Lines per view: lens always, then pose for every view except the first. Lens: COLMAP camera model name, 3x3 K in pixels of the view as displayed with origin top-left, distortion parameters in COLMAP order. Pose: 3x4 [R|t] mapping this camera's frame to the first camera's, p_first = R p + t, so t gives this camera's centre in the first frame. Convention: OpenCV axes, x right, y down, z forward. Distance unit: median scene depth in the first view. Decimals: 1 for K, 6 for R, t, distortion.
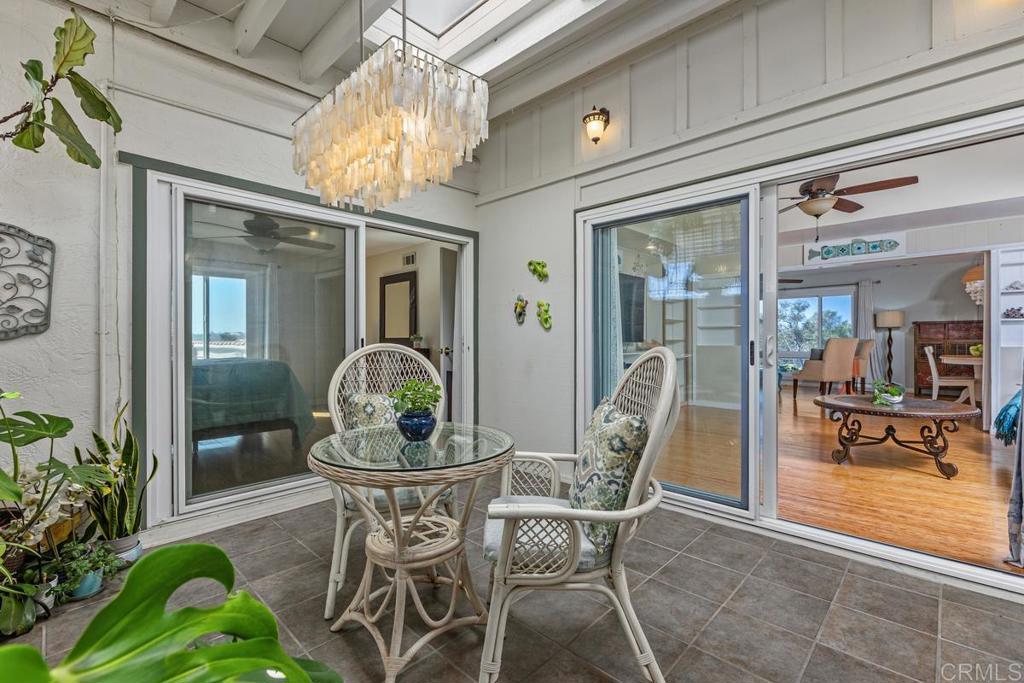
lens RADIAL K [[456.3, 0, 510.8], [0, 456.3, 342.2], [0, 0, 1]] dist [0.000441, 0.000218]
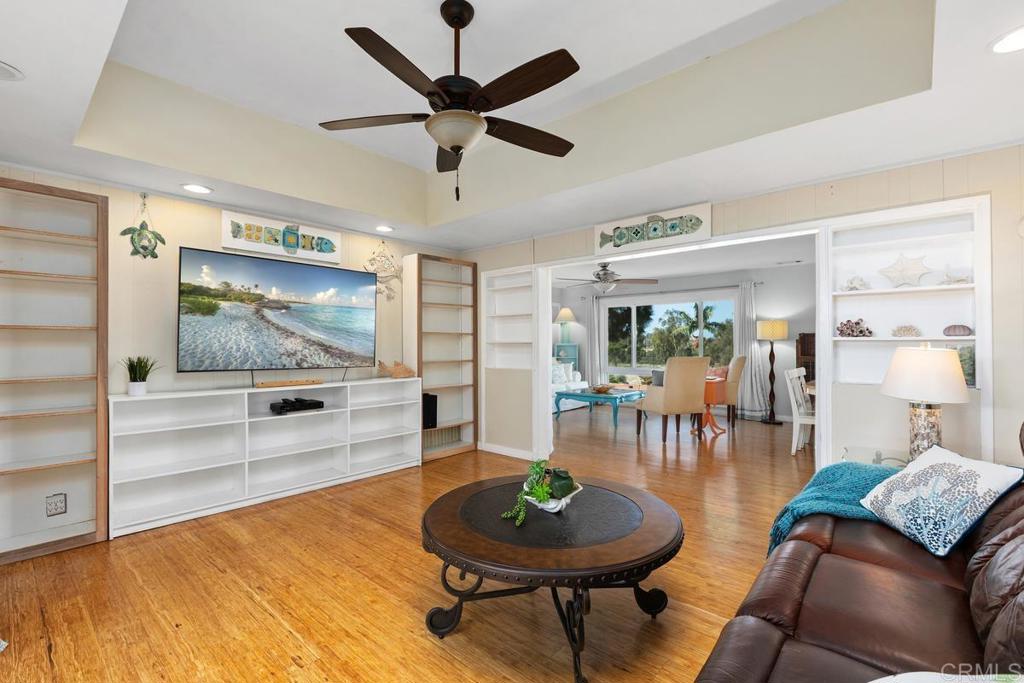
lens RADIAL K [[456.3, 0, 512.6], [0, 456.3, 342.5], [0, 0, 1]] dist [0.000441, 0.000218]
pose [[0.998898, -0.001236, 0.046916, 0.496900], [0.001654, 0.999959, -0.008869, -0.031771], [-0.046903, 0.008937, 0.998859, 0.323569]]
